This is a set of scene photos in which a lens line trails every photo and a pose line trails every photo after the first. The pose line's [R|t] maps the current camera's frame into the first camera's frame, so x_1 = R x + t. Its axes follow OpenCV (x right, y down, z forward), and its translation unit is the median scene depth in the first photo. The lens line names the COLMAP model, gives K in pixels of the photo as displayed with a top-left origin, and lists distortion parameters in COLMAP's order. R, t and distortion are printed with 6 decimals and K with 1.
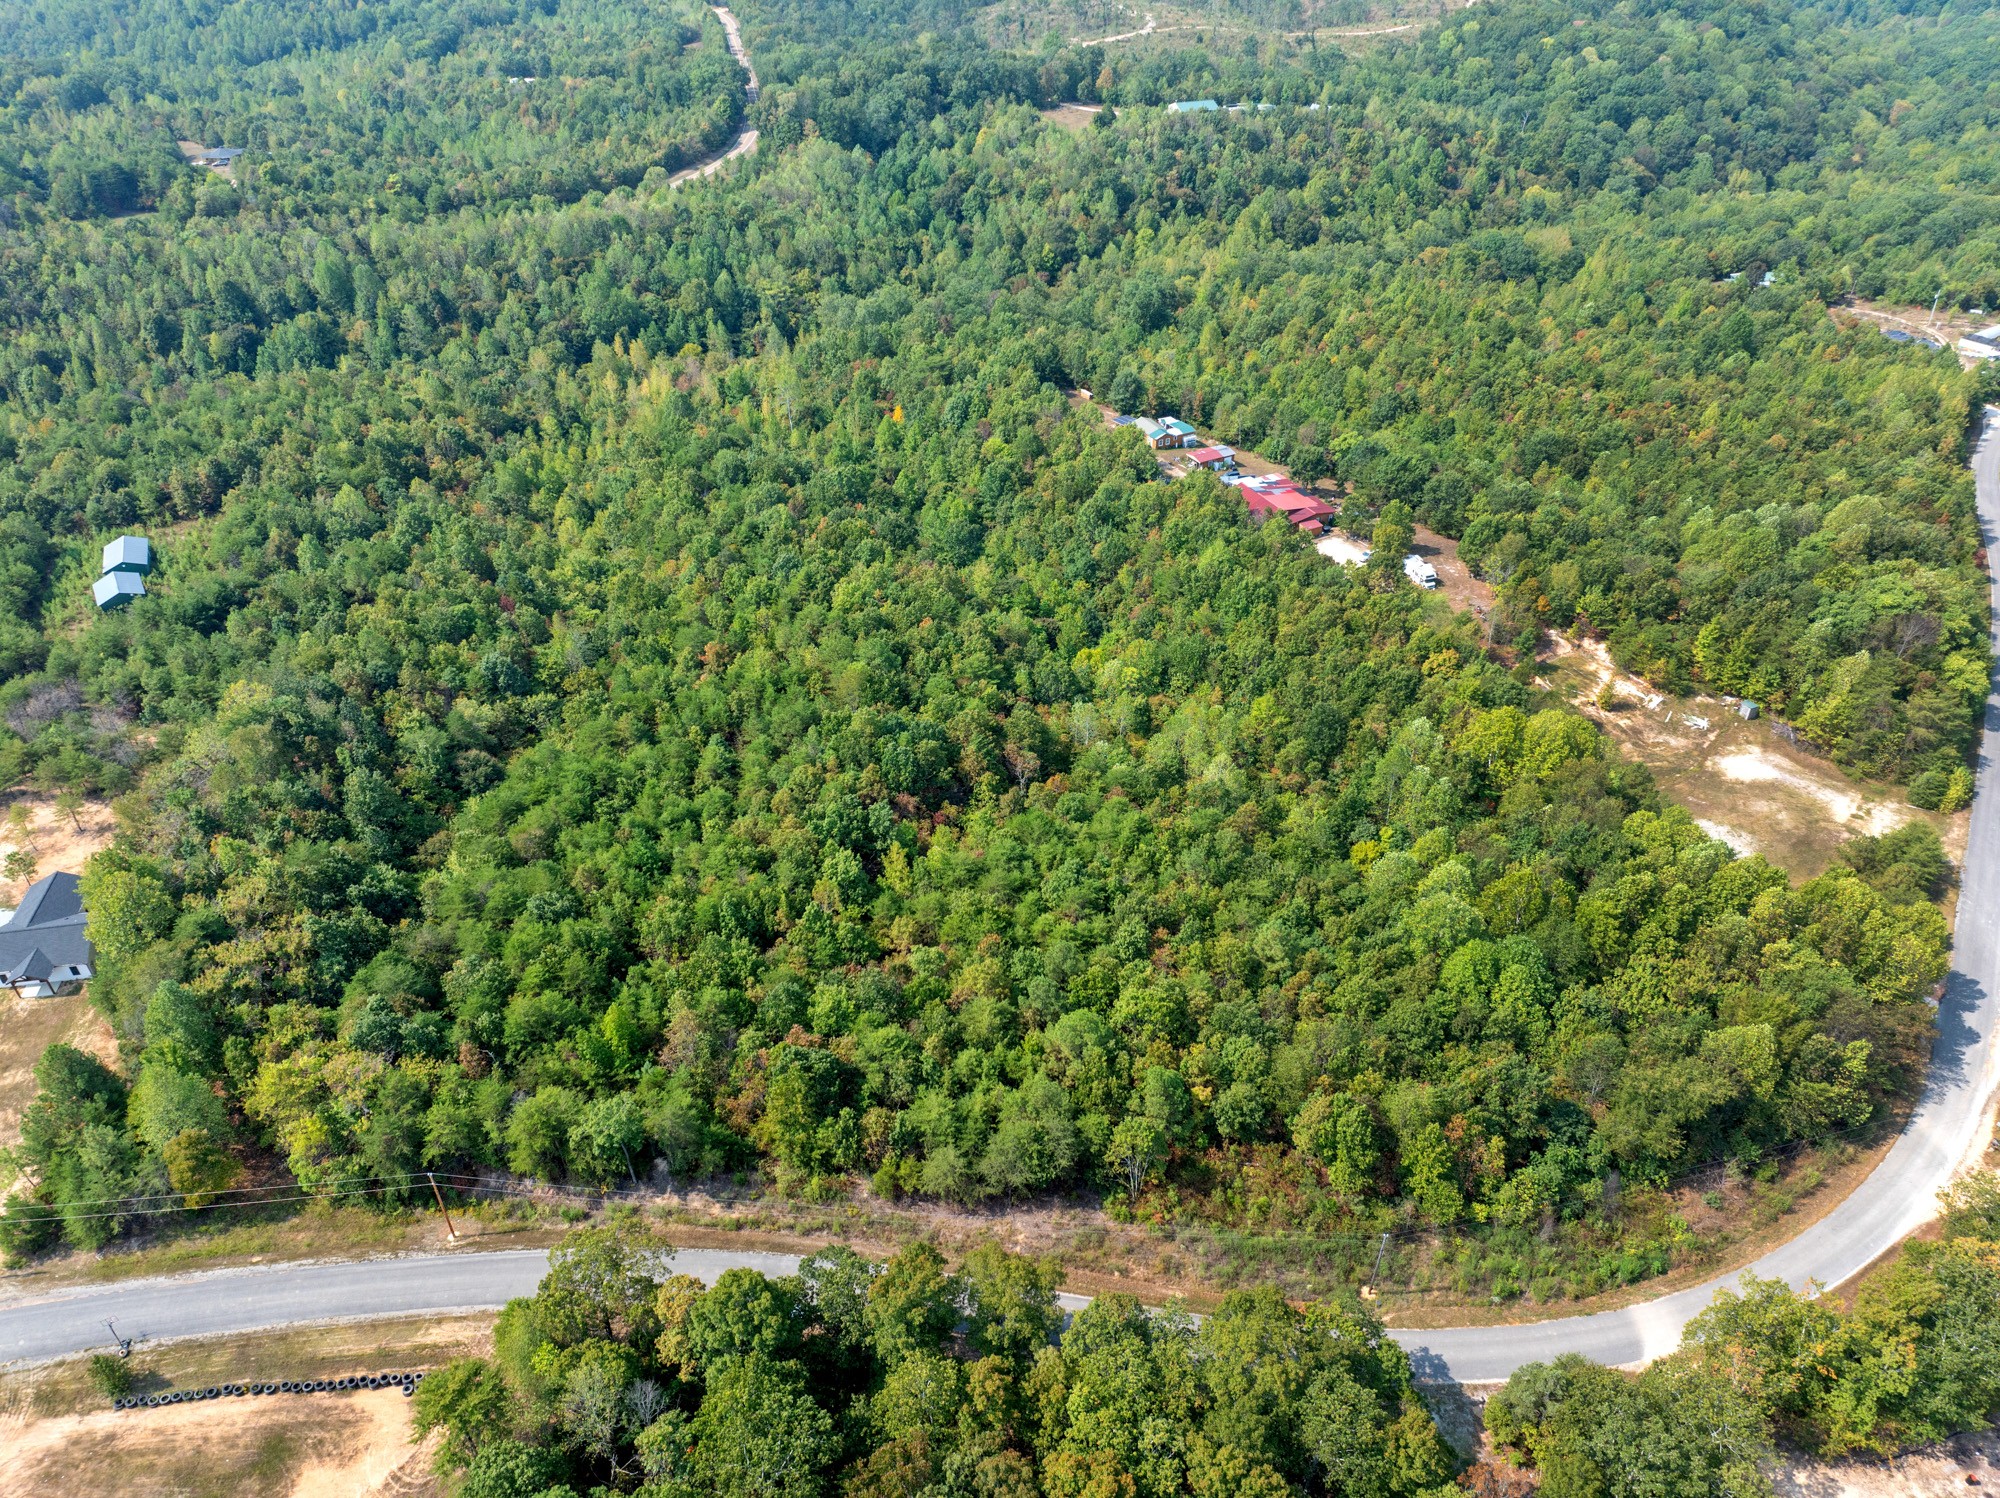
lens RADIAL K [[1428.0, 0, 999.7], [0, 1428.0, 739.6], [0, 0, 1]] dist [-0.031262, 0.000278]
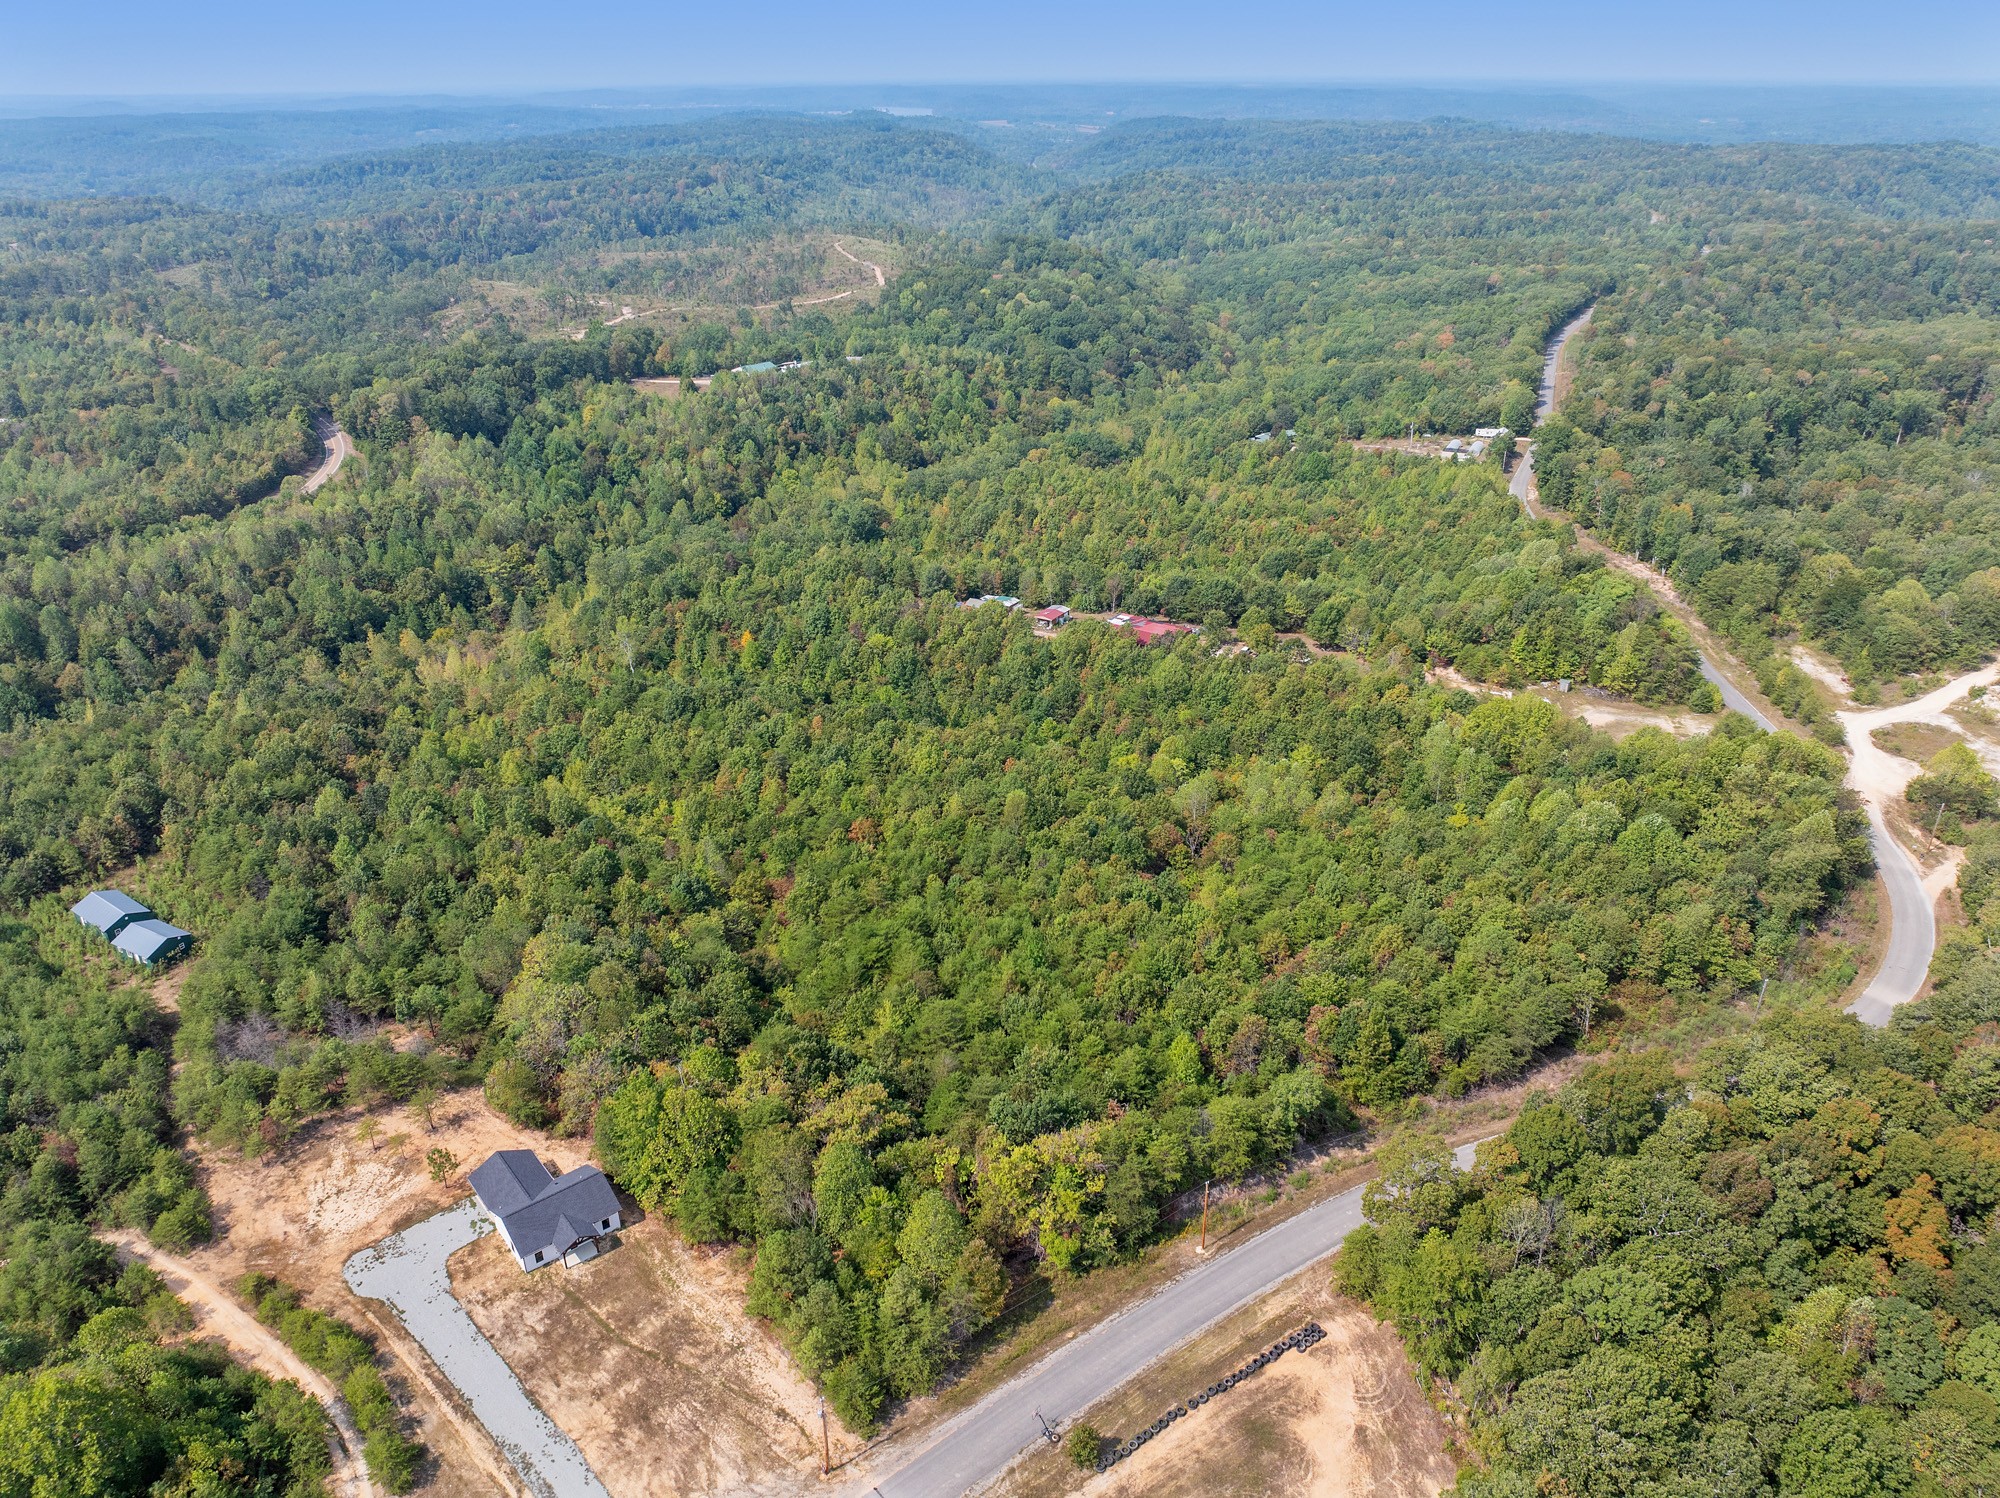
lens RADIAL K [[1428.0, 0, 999.7], [0, 1428.0, 739.6], [0, 0, 1]] dist [-0.031262, 0.000278]
pose [[0.873266, -0.210047, 0.439643, -0.599088], [0.284644, 0.952251, -0.110435, 0.026159], [-0.395454, 0.221581, 0.891357, -0.027089]]
